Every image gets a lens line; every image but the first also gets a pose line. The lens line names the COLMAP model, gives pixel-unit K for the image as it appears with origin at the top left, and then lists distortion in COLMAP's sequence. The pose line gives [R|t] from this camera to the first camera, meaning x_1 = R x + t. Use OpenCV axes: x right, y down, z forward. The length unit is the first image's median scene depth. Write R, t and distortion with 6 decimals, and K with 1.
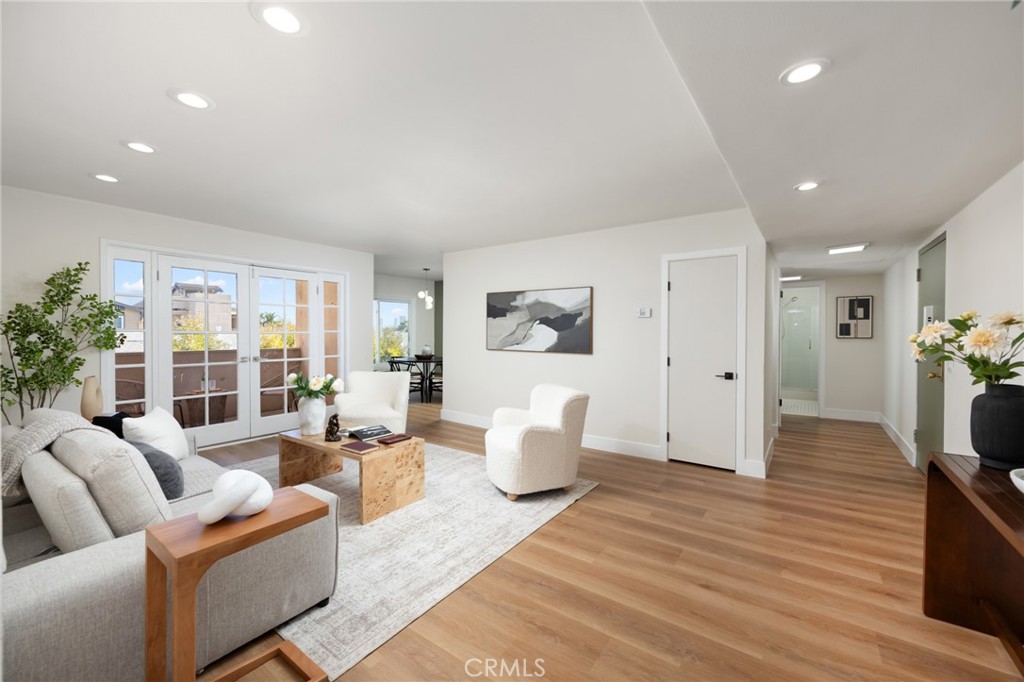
lens RADIAL K [[410.2, 0, 515.7], [0, 410.2, 337.9], [0, 0, 1]] dist [-0.003284, -0.000193]
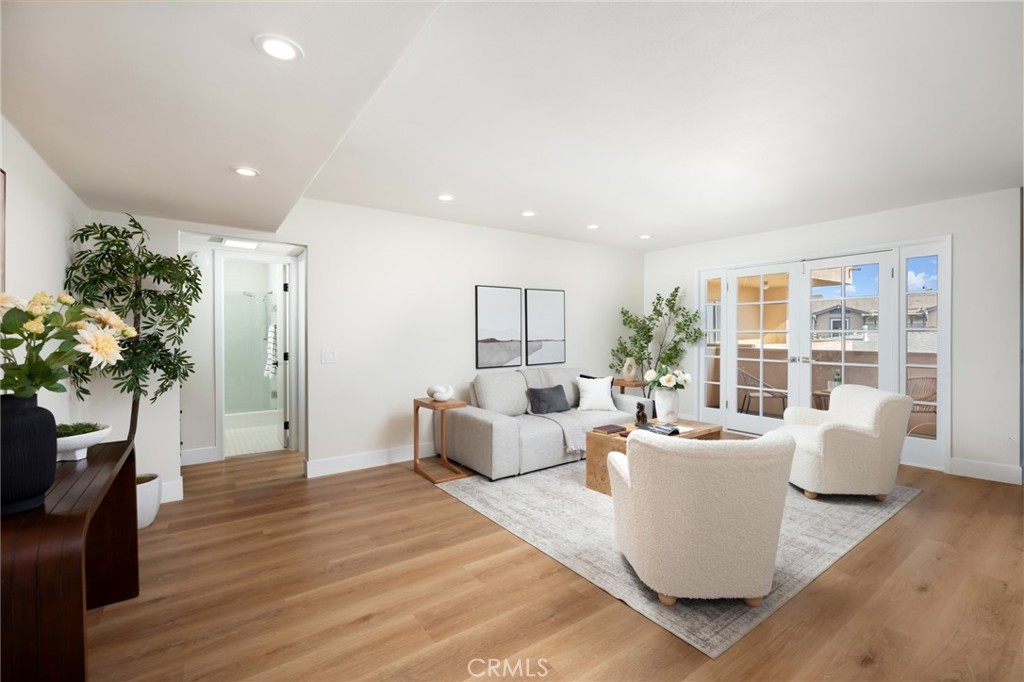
lens RADIAL K [[444.4, 0, 516.1], [0, 444.4, 337.2], [0, 0, 1]] dist [0.002068, 0.000094]
pose [[-0.323061, 0.007670, -0.946347, 1.064998], [-0.009658, 0.999888, 0.011401, -0.012031], [0.946329, 0.012823, -0.322951, 1.353663]]
